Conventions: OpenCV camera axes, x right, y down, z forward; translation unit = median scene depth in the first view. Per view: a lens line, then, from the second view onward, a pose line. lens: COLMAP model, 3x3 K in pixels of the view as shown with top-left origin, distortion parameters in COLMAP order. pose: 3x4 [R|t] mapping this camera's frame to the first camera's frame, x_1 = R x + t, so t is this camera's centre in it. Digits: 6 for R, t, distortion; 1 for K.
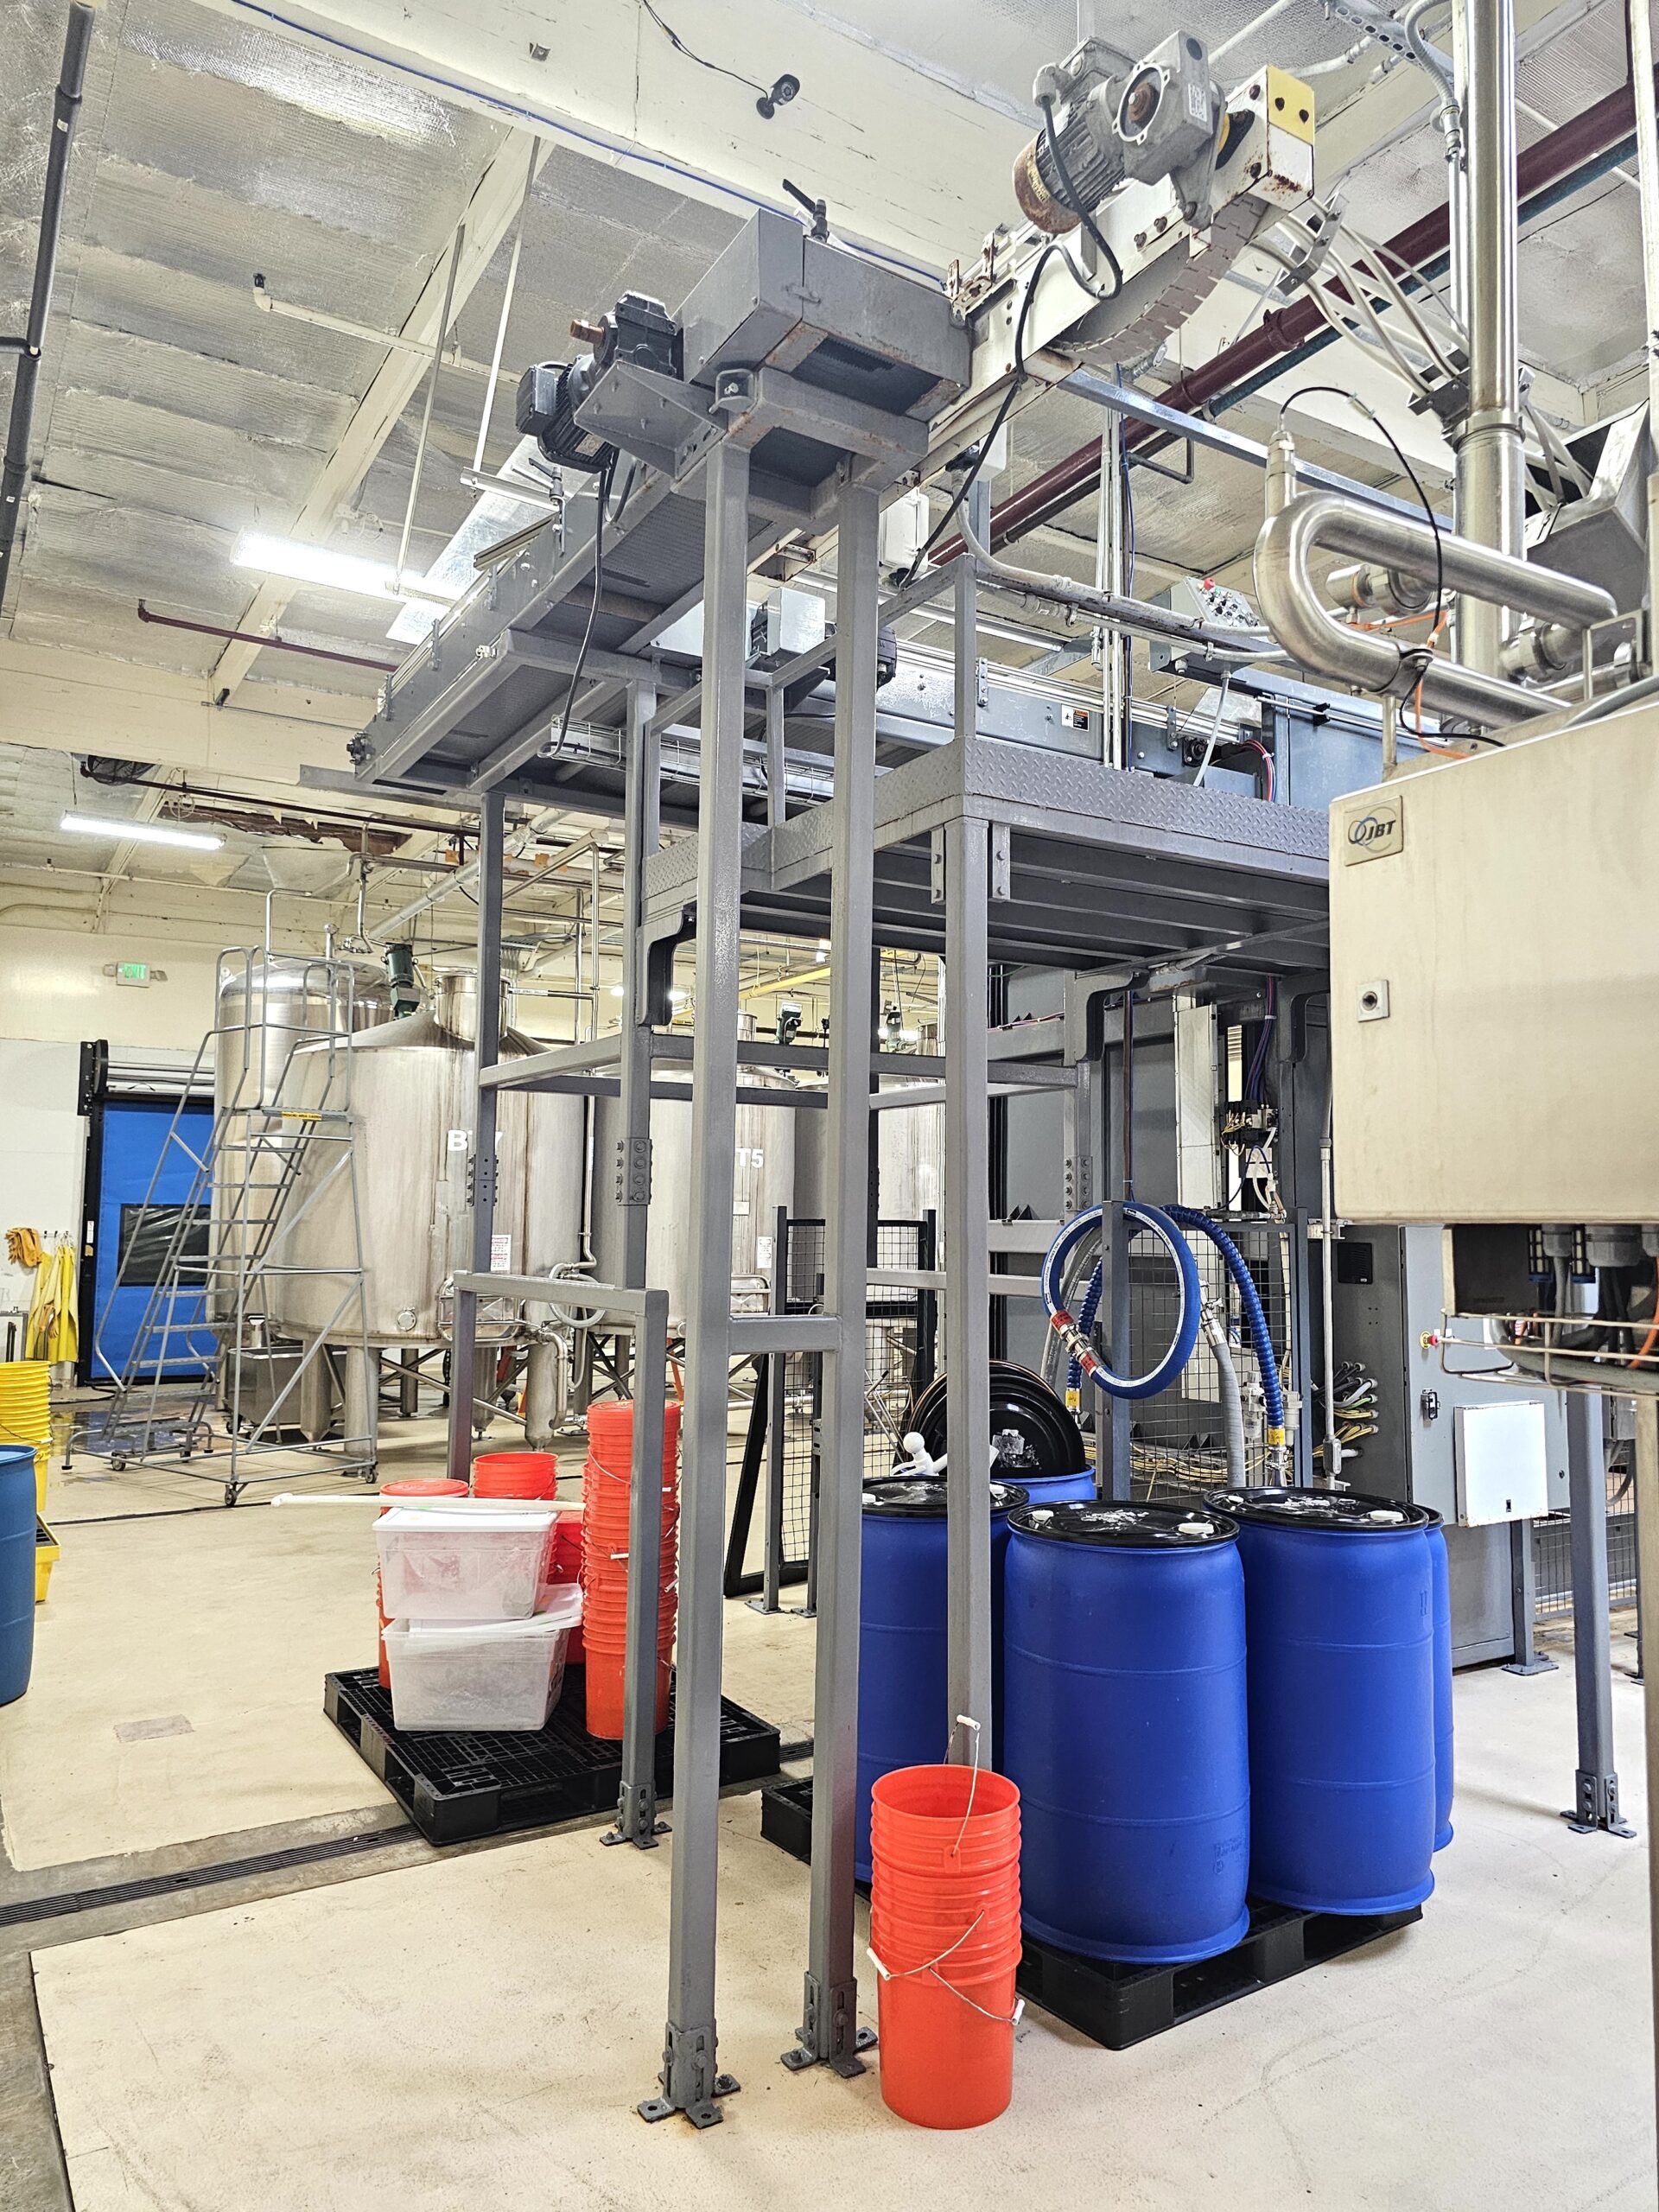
lens RADIAL K [[1493.5, 0, 824.7], [0, 1493.5, 1089.7], [0, 0, 1]] dist [0.053055, -0.051768]
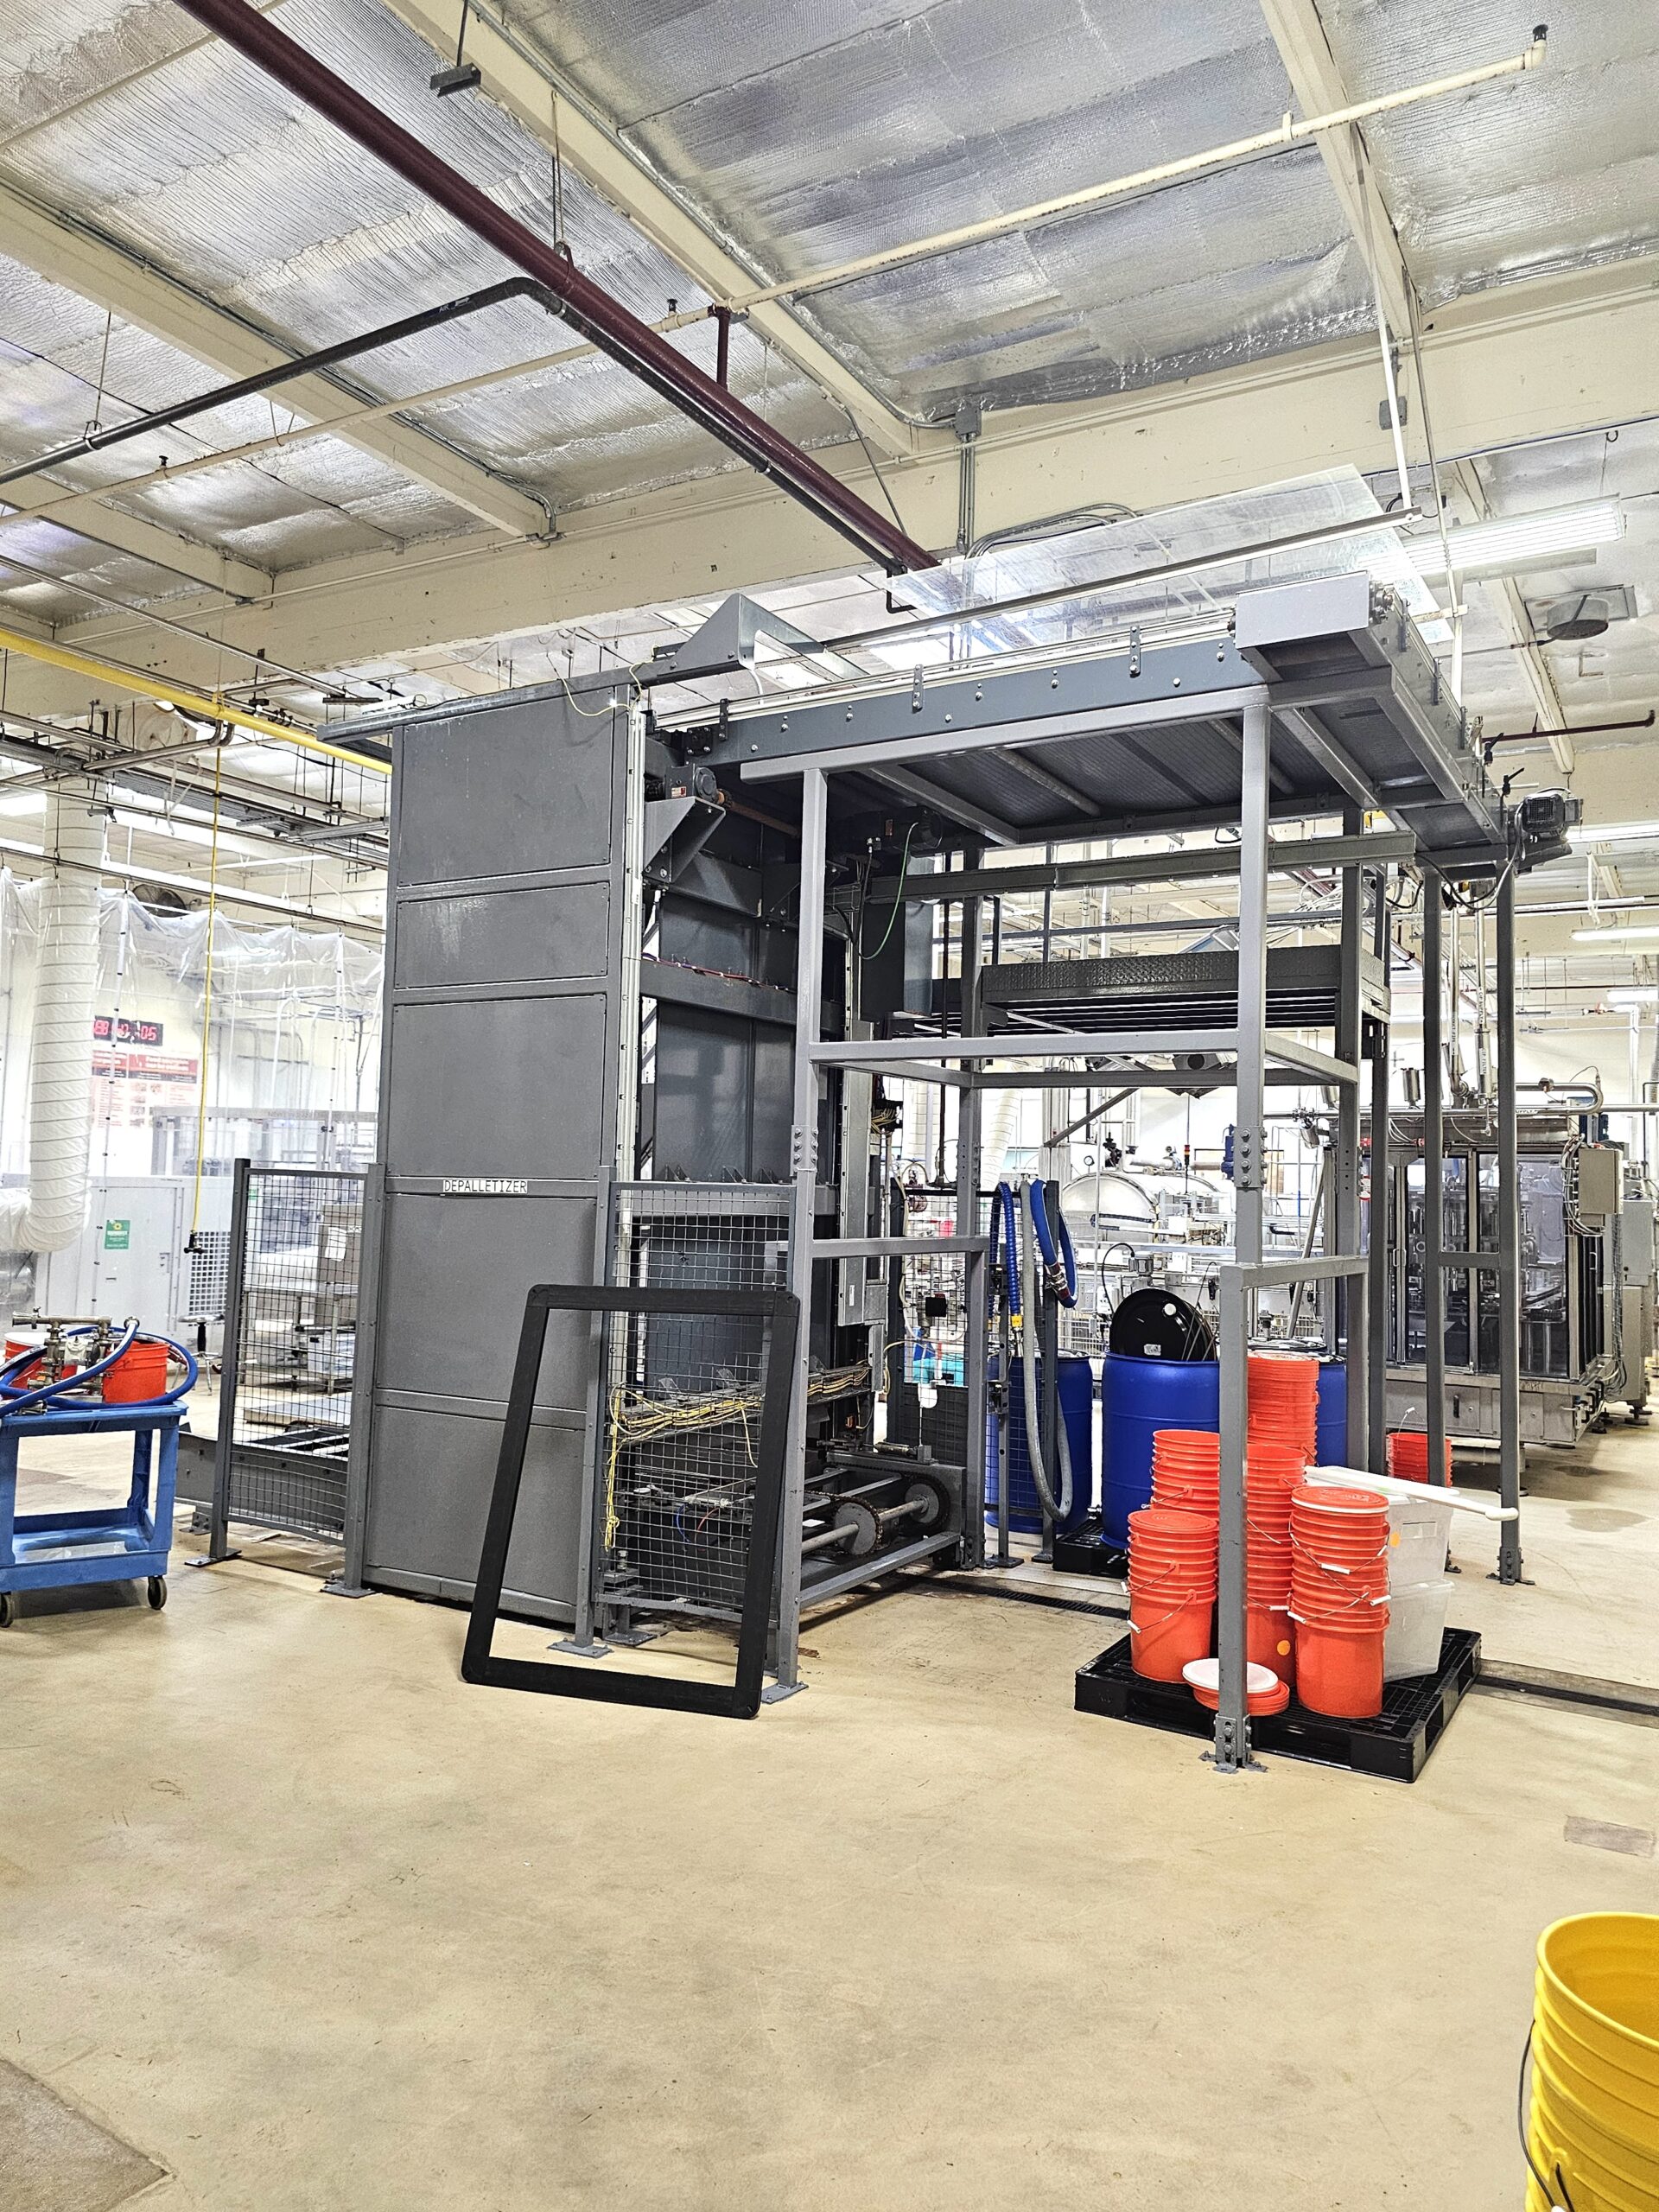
lens RADIAL K [[1493.5, 0, 824.7], [0, 1493.5, 1089.7], [0, 0, 1]] dist [0.053055, -0.051768]
pose [[-0.470528, 0.032380, 0.881790, -1.001963], [-0.108686, 0.989590, -0.094334, 0.138800], [-0.875666, -0.140225, -0.462111, 1.841679]]
